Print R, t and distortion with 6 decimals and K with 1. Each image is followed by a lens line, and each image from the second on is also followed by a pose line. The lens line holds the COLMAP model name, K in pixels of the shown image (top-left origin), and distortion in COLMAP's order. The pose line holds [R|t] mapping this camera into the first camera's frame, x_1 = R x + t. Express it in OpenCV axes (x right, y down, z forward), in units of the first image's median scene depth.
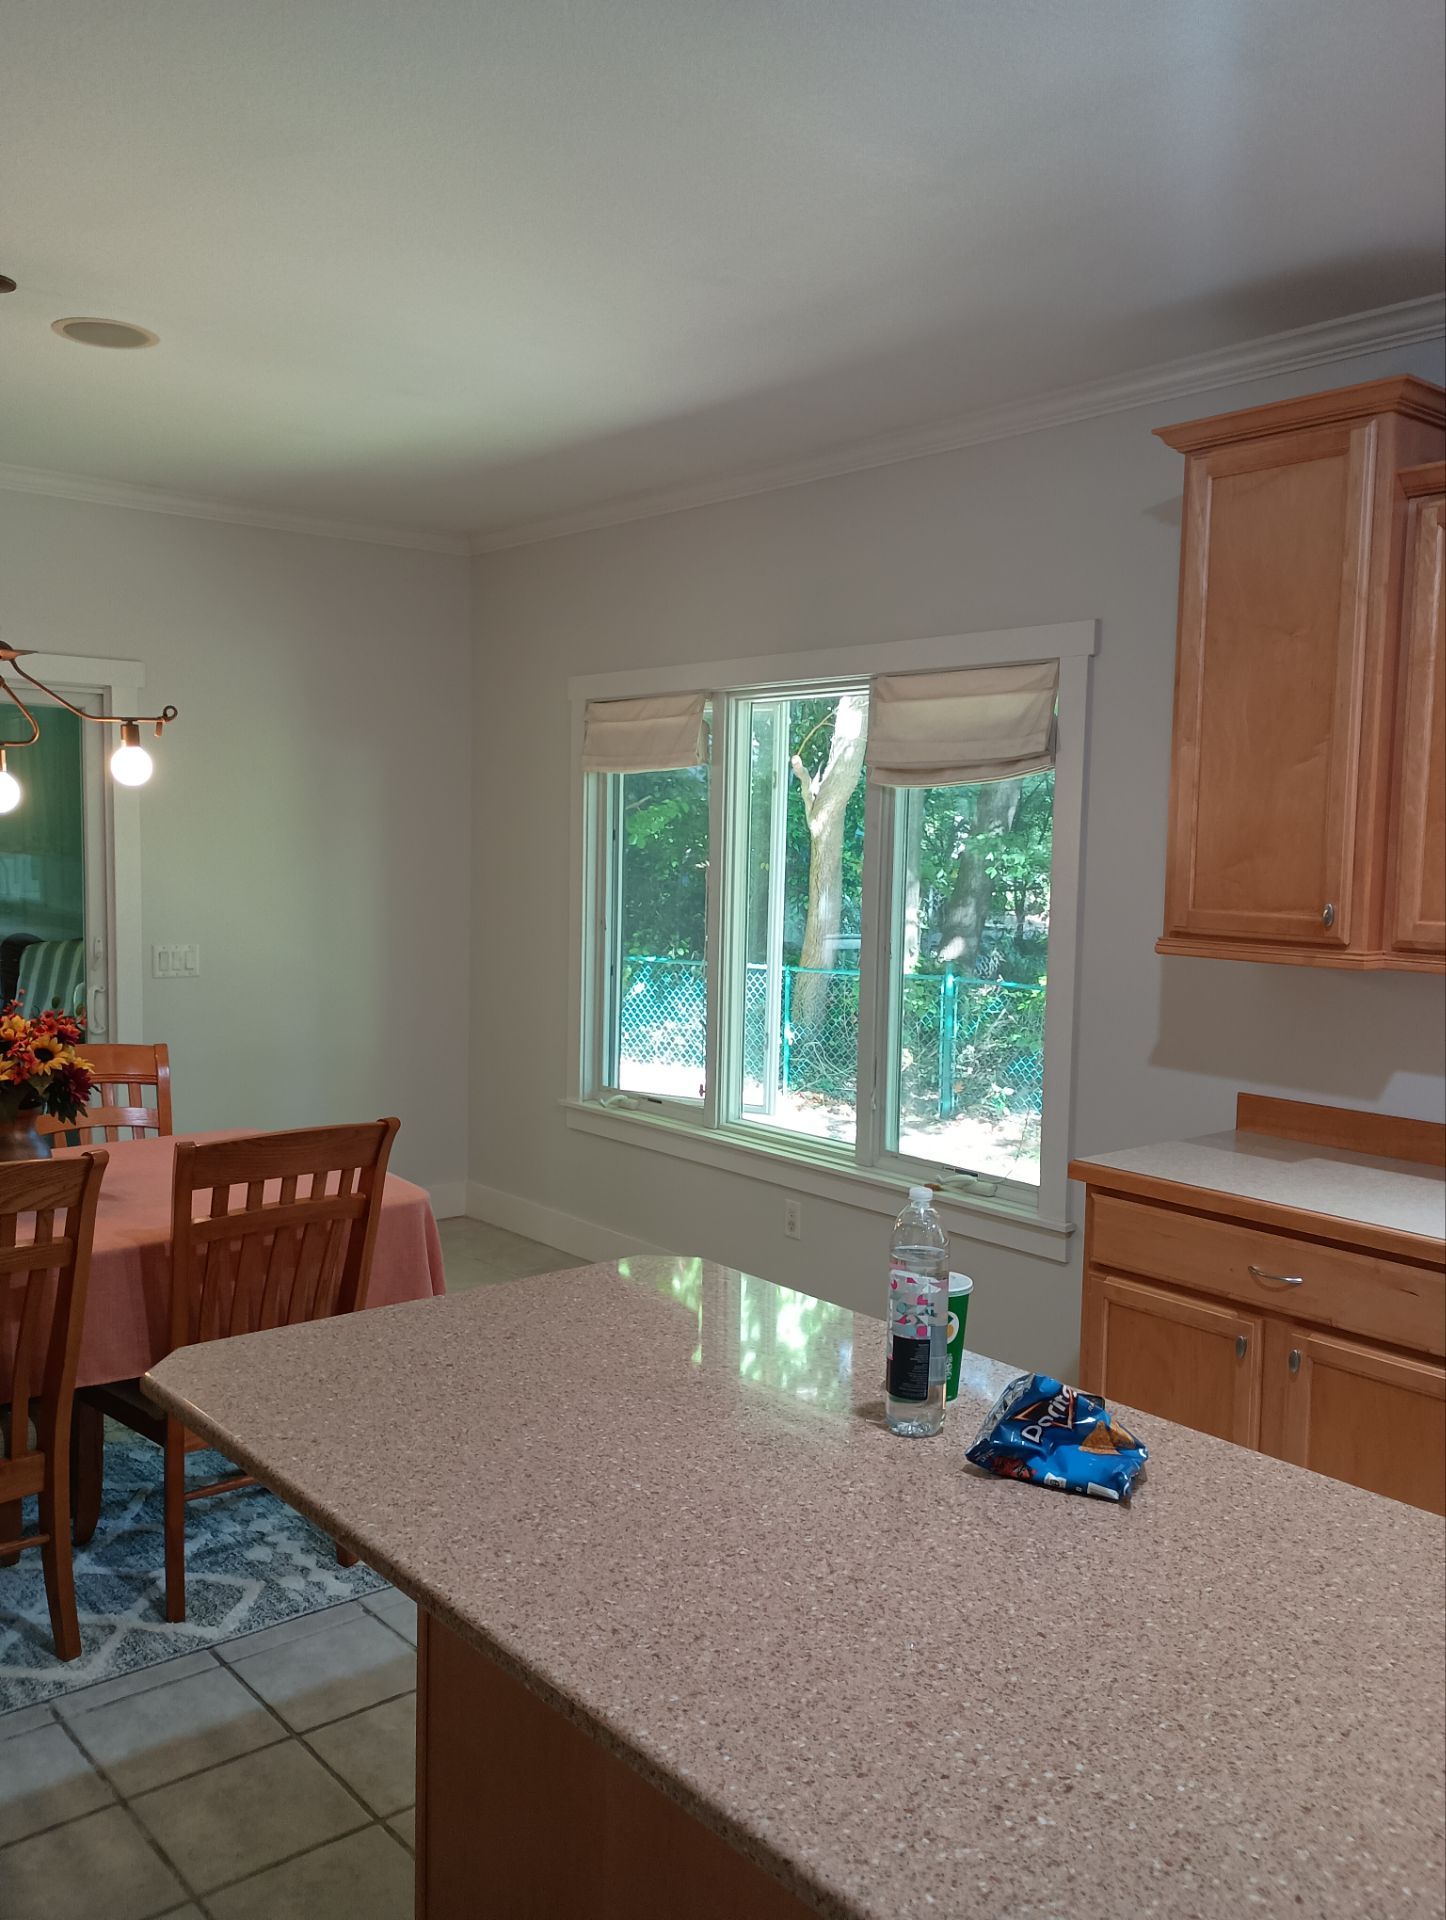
lens RADIAL K [[1578.0, 0, 723.0], [0, 1578.0, 960.0], [0, 0, 1]] dist [0.001421, -0.001877]
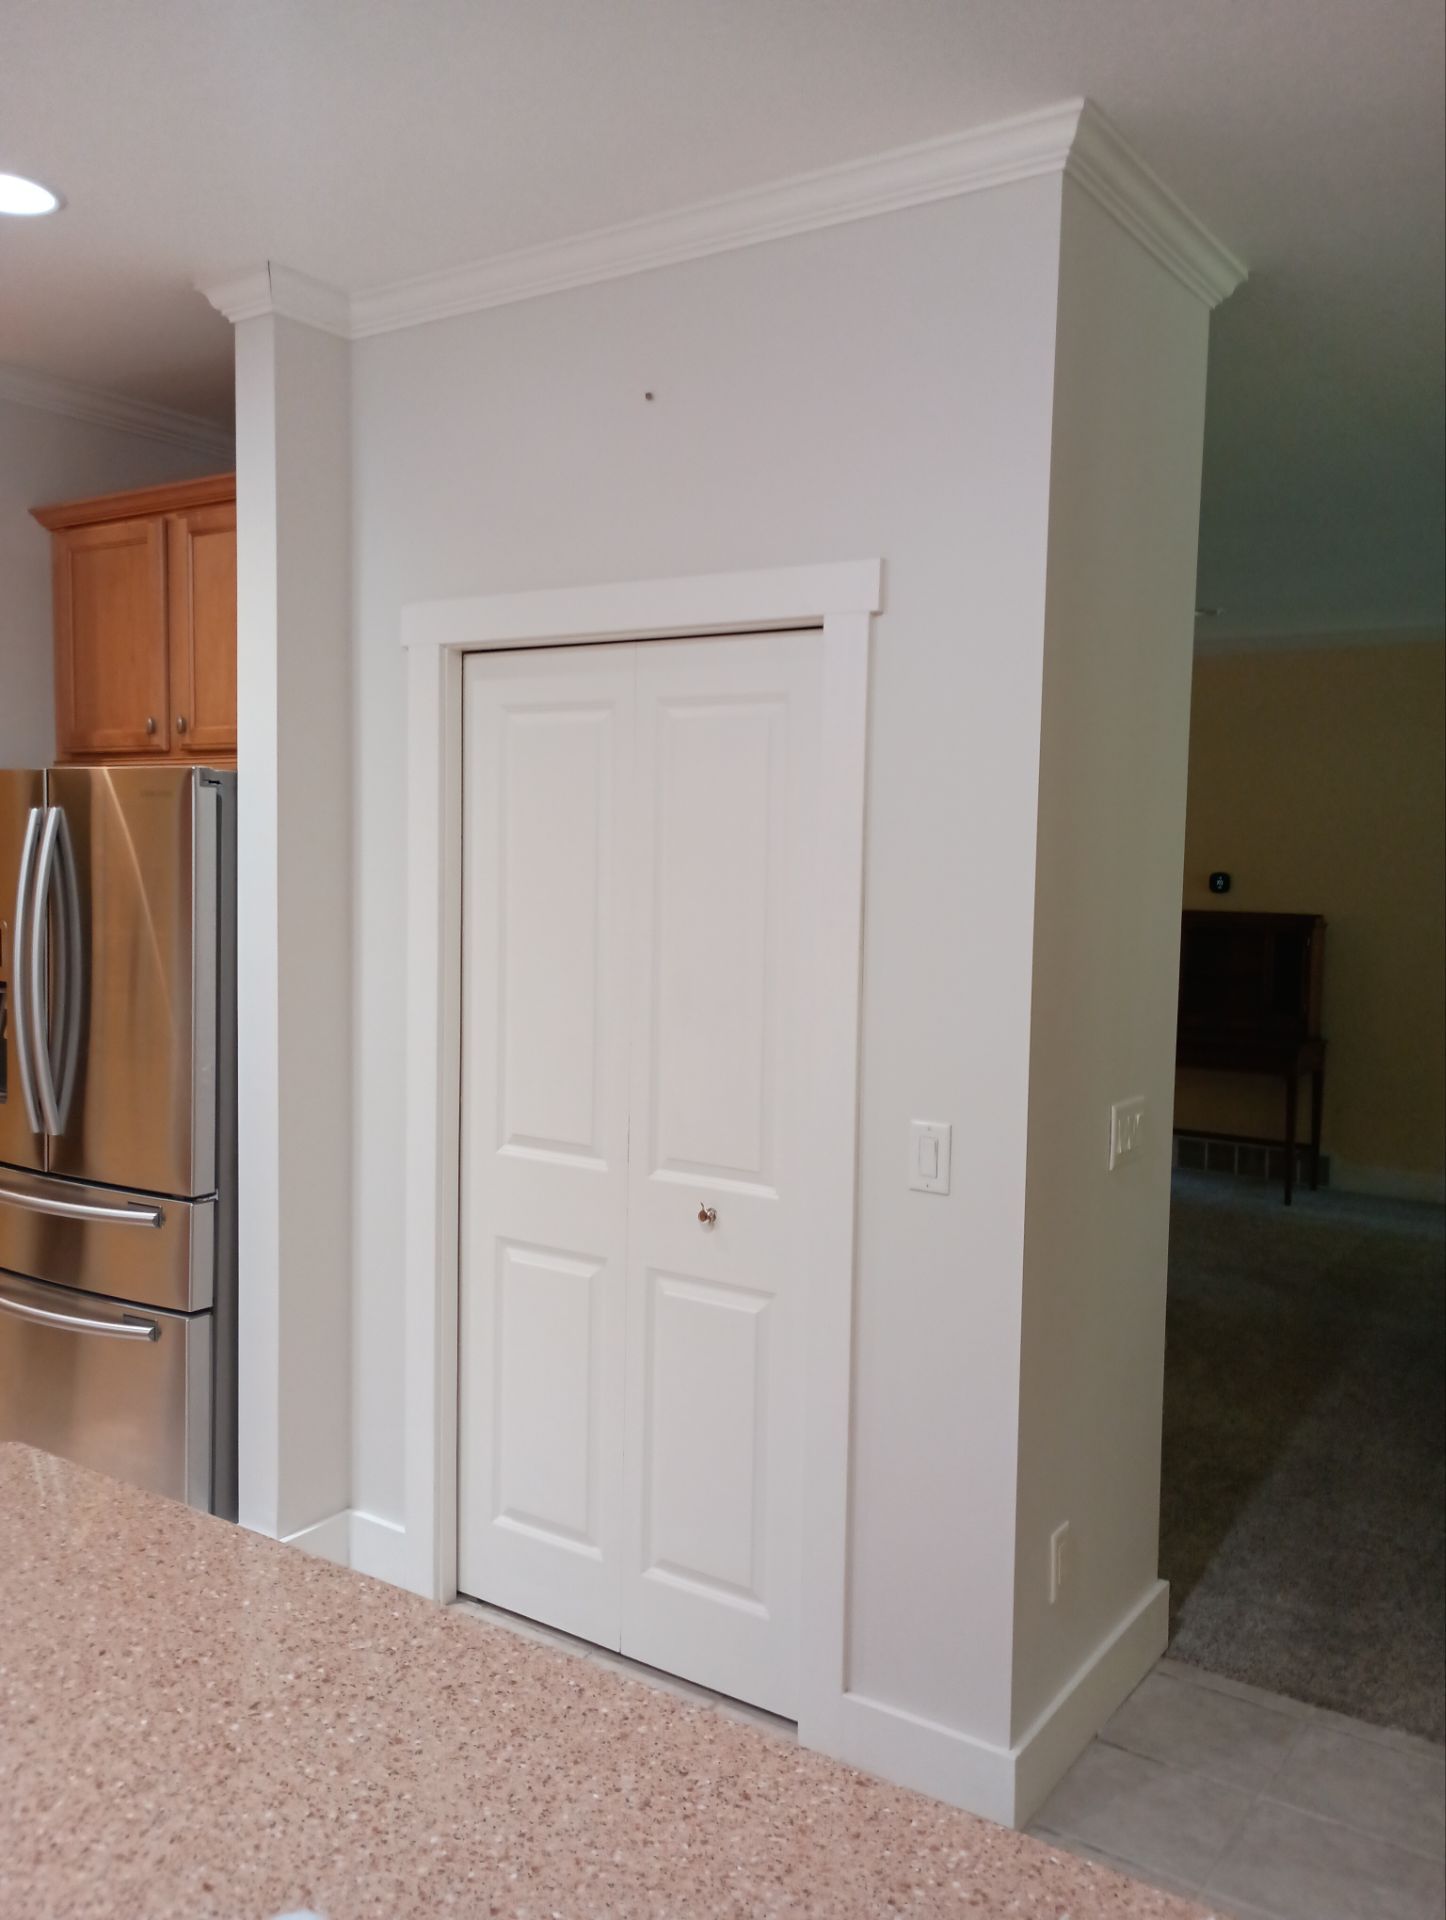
lens RADIAL K [[1578.0, 0, 723.0], [0, 1578.0, 960.0], [0, 0, 1]] dist [0.001421, -0.001877]
pose [[-0.964379, -0.018678, -0.263862, 0.189321], [-0.060272, 0.986781, 0.150434, -0.153039], [0.257565, 0.160979, -0.952757, 1.886332]]
